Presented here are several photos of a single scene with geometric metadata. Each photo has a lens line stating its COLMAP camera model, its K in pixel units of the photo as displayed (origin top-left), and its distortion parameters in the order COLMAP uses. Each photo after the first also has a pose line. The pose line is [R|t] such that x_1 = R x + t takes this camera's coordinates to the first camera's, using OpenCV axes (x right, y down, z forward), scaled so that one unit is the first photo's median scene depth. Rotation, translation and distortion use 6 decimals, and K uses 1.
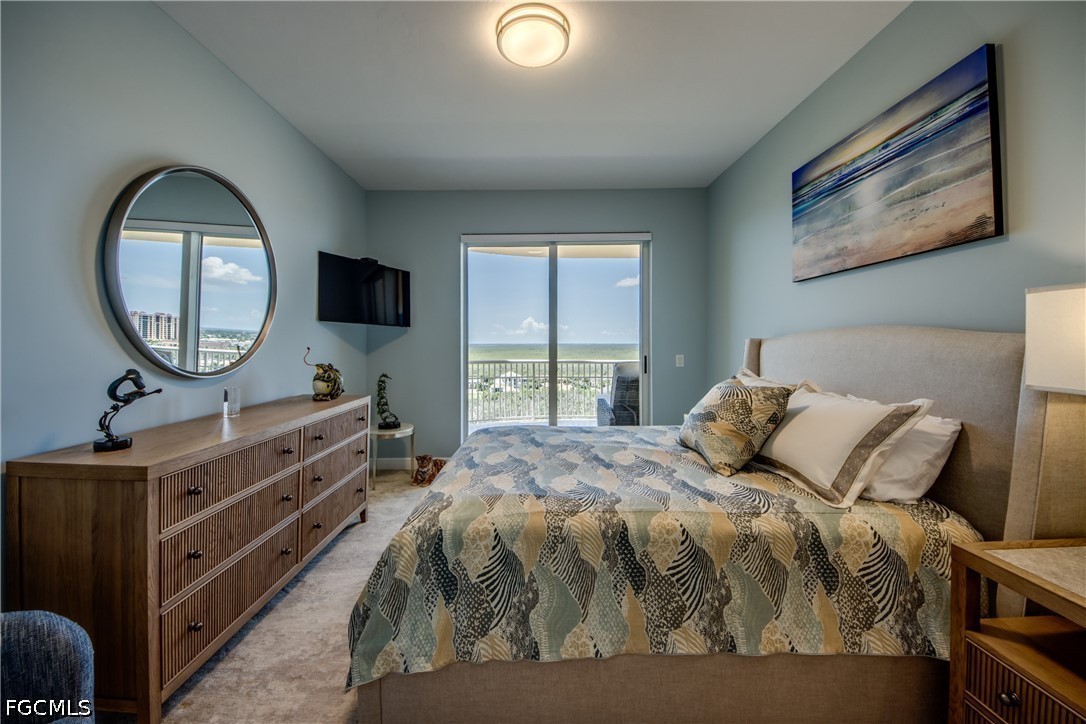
lens RADIAL K [[421.3, 0, 536.2], [0, 421.3, 339.2], [0, 0, 1]] dist [0.052705, -0.035594]
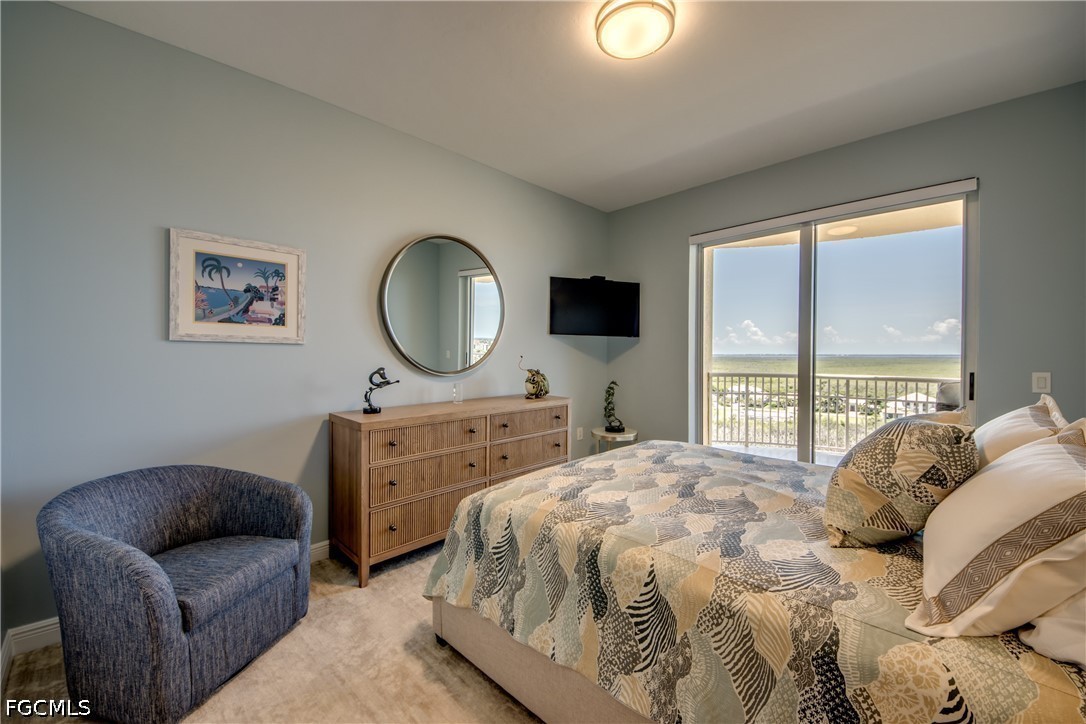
lens RADIAL K [[431.9, 0, 543.0], [0, 431.9, 362.0], [0, 0, 1]] dist [0.050345, -0.033133]
pose [[0.720411, 0.014647, -0.693393, 0.711112], [0.004573, 0.999655, 0.025868, 0.007862], [0.693533, -0.021807, 0.720095, 0.212545]]
